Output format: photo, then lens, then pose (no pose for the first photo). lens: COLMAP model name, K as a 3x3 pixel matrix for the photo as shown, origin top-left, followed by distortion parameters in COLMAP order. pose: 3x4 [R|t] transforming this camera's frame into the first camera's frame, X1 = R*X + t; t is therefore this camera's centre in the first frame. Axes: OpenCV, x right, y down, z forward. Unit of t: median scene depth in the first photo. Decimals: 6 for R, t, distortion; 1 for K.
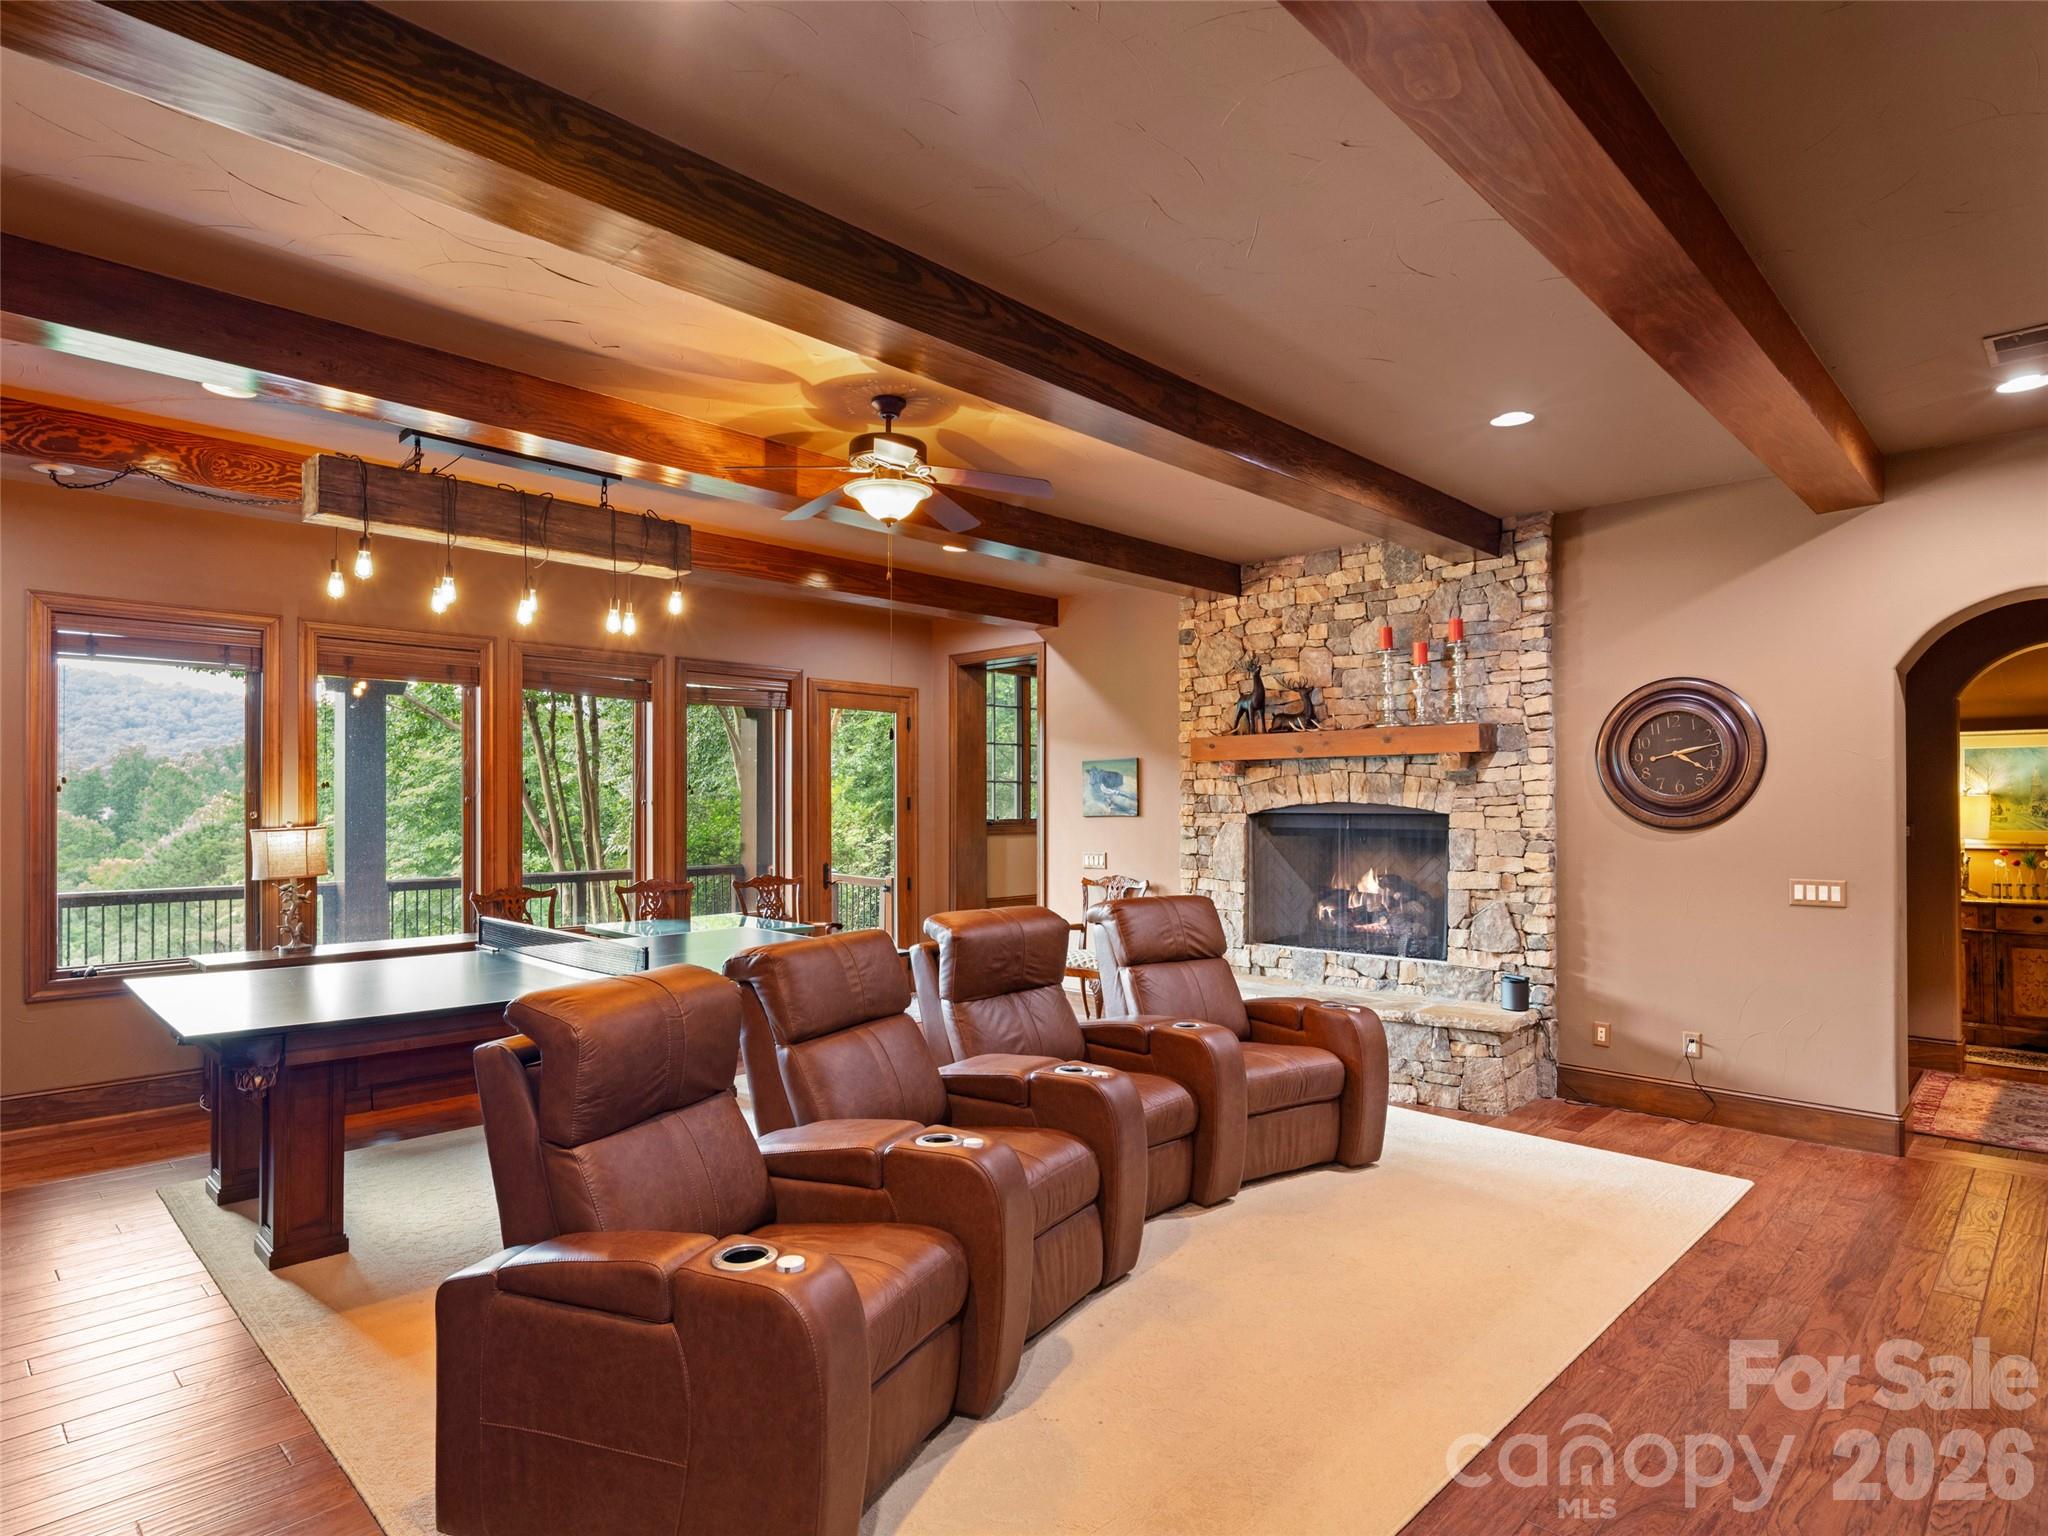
lens RADIAL K [[1120.7, 0, 1041.4], [0, 1120.7, 773.6], [0, 0, 1]] dist [0.007264, -0.004654]
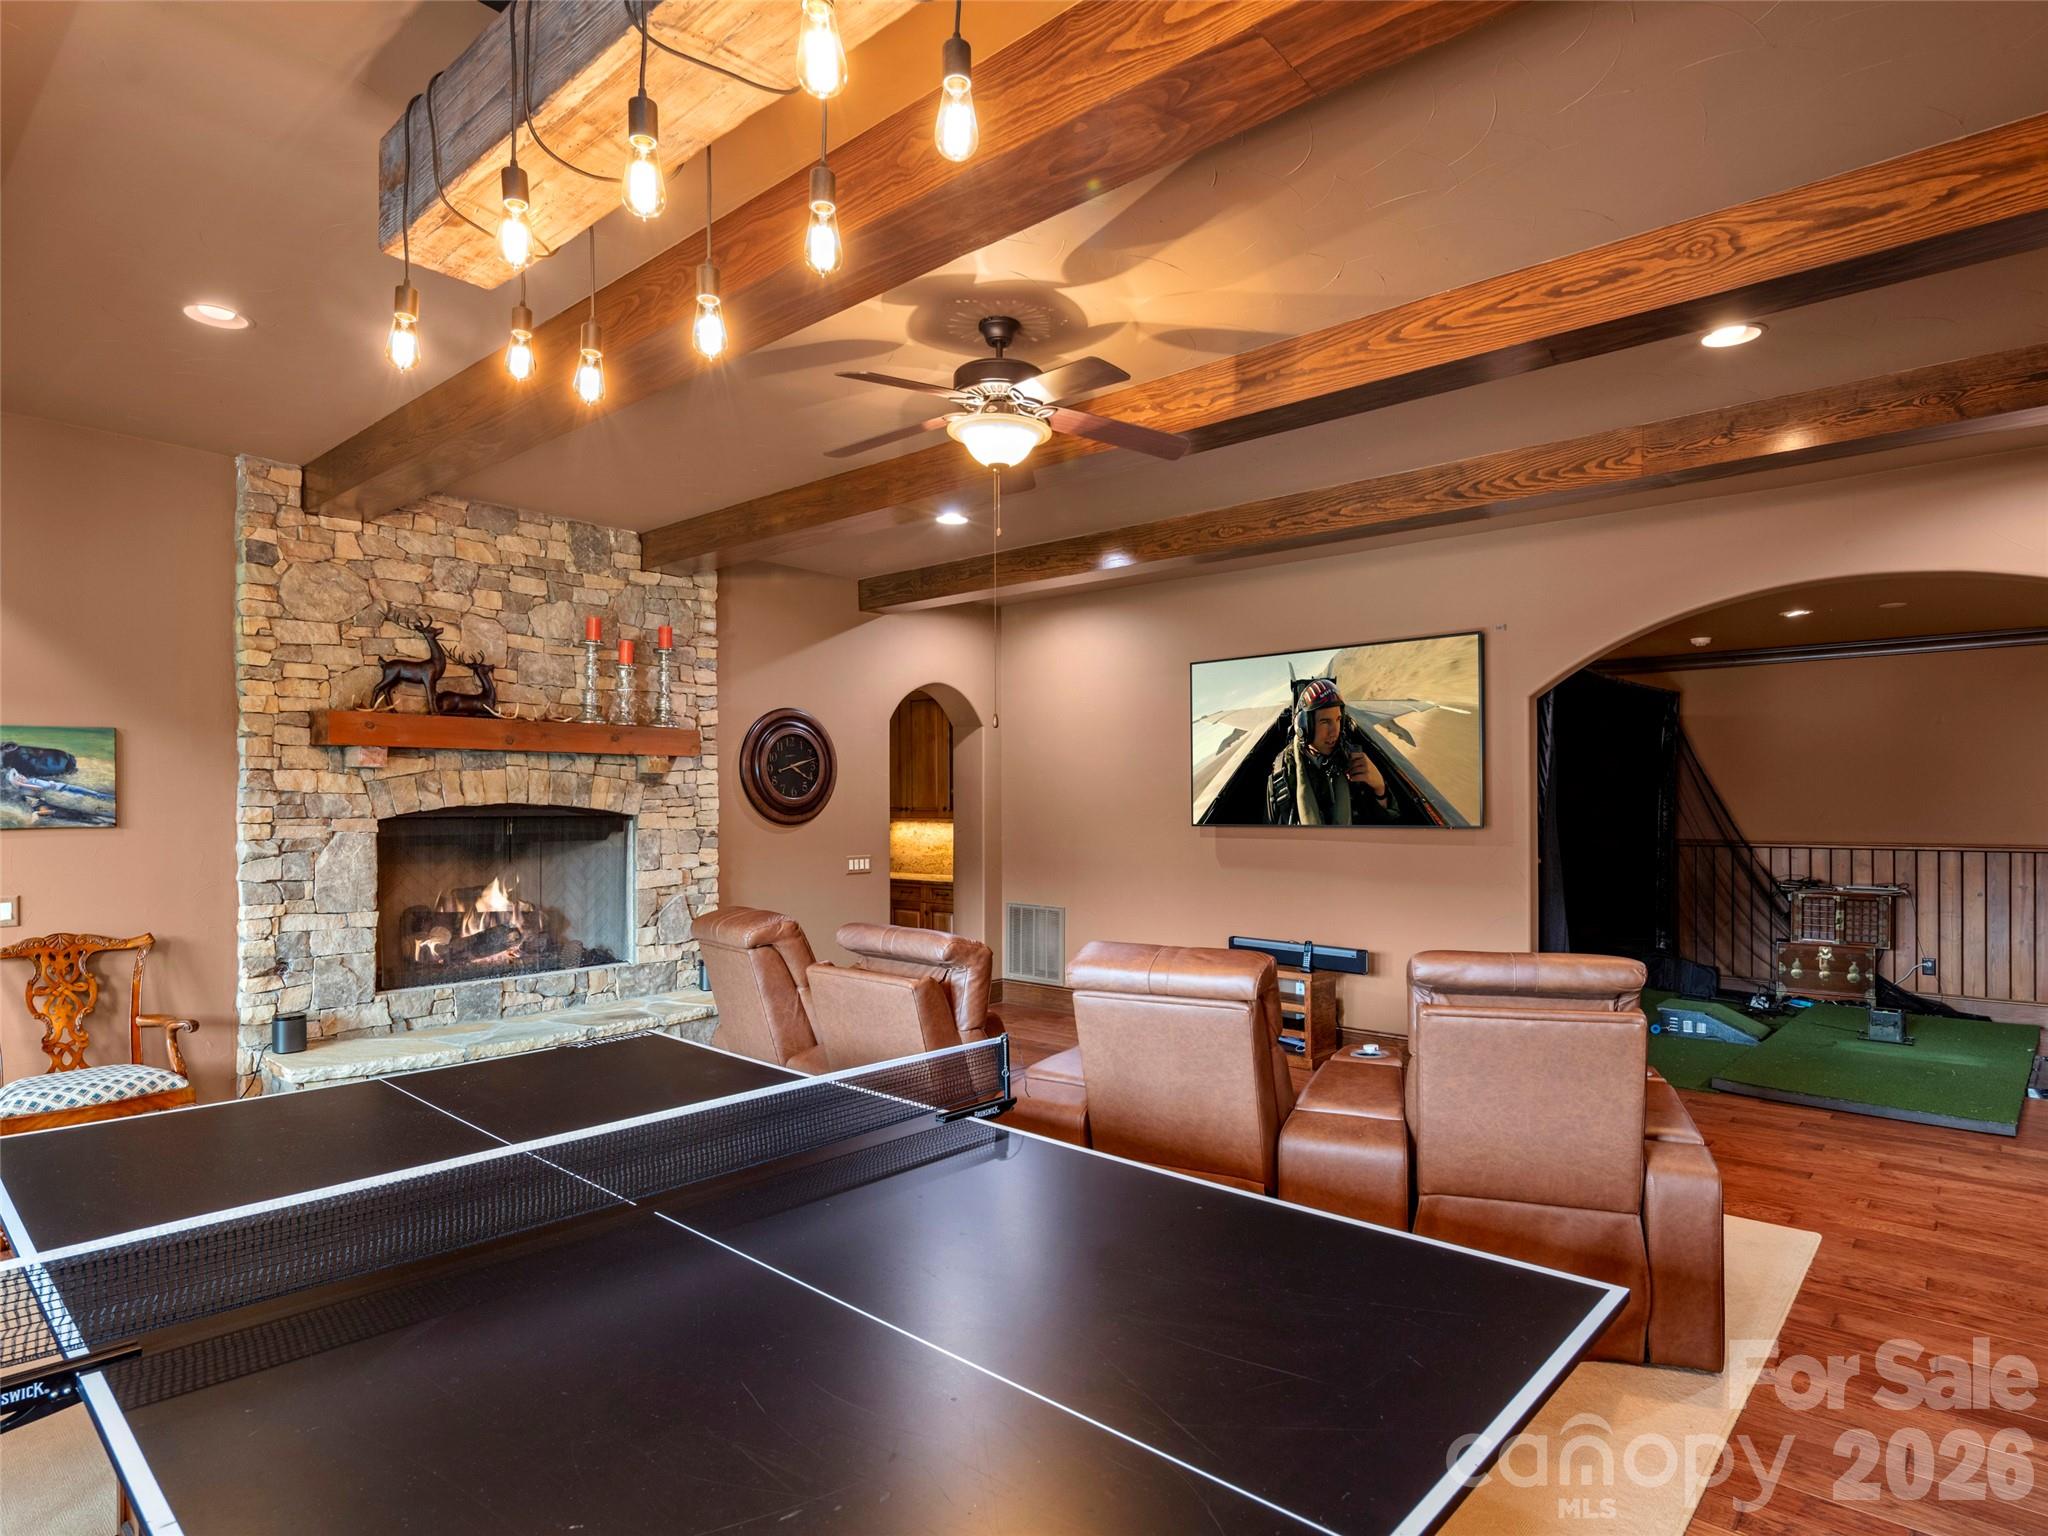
lens RADIAL K [[1120.7, 0, 1037.6], [0, 1120.7, 774.5], [0, 0, 1]] dist [0.007264, -0.004654]
pose [[-0.052701, 0.027800, 0.998223, -0.622686], [-0.024893, 0.999265, -0.029143, 0.018584], [-0.998300, -0.026385, -0.051970, 0.647292]]
